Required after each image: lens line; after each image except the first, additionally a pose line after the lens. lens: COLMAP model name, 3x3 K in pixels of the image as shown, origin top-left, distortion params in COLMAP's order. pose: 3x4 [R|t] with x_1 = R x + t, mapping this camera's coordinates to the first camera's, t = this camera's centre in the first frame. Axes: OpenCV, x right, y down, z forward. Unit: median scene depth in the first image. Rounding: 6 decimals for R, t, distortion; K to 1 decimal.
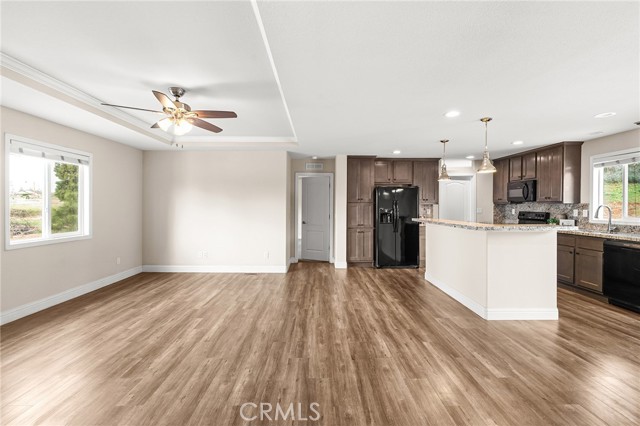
lens RADIAL K [[298.0, 0, 318.1], [0, 298.0, 207.8], [0, 0, 1]] dist [-0.003000, -0.000022]
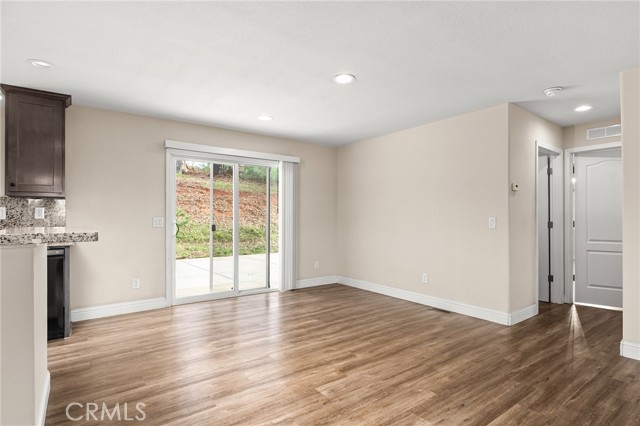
lens RADIAL K [[341.1, 0, 321.0], [0, 341.1, 214.5], [0, 0, 1]] dist [0.001203, 0.001134]
pose [[-0.584193, 0.007314, 0.811582, -0.037790], [0.006507, 0.999969, -0.004328, 0.027008], [-0.811589, 0.002752, -0.584223, 0.628648]]
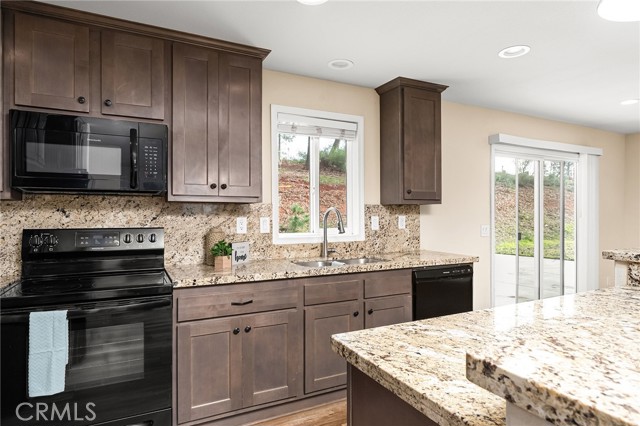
lens RADIAL K [[378.7, 0, 321.8], [0, 378.7, 211.3], [0, 0, 1]] dist [-0.004441, -0.000276]
pose [[-0.445318, 0.001616, 0.895371, 0.313291], [0.005925, 0.999982, 0.001143, -0.003263], [-0.895353, 0.005814, -0.445319, 1.109067]]
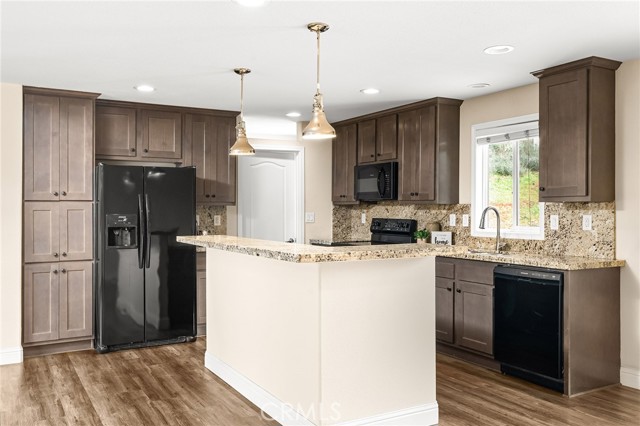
lens RADIAL K [[565.3, 0, 324.3], [0, 565.3, 211.5], [0, 0, 1]] dist [-0.007121, 0.004157]
pose [[0.869595, -0.003941, 0.493749, 0.087721], [0.004749, 0.999989, -0.000382, -0.000818], [-0.493742, 0.002677, 0.869604, 0.145788]]
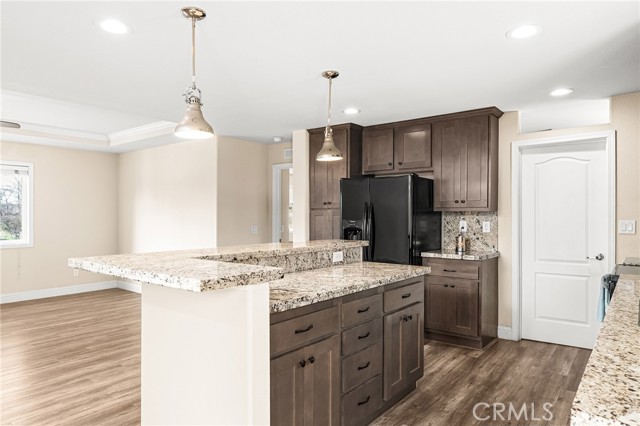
lens RADIAL K [[410.0, 0, 317.2], [0, 410.0, 219.4], [0, 0, 1]] dist [0.004513, -0.001382]
pose [[0.774072, 0.006269, -0.633066, 0.753339], [-0.003414, 0.999978, 0.005728, -0.002117], [0.633088, -0.002273, 0.774076, 0.455764]]
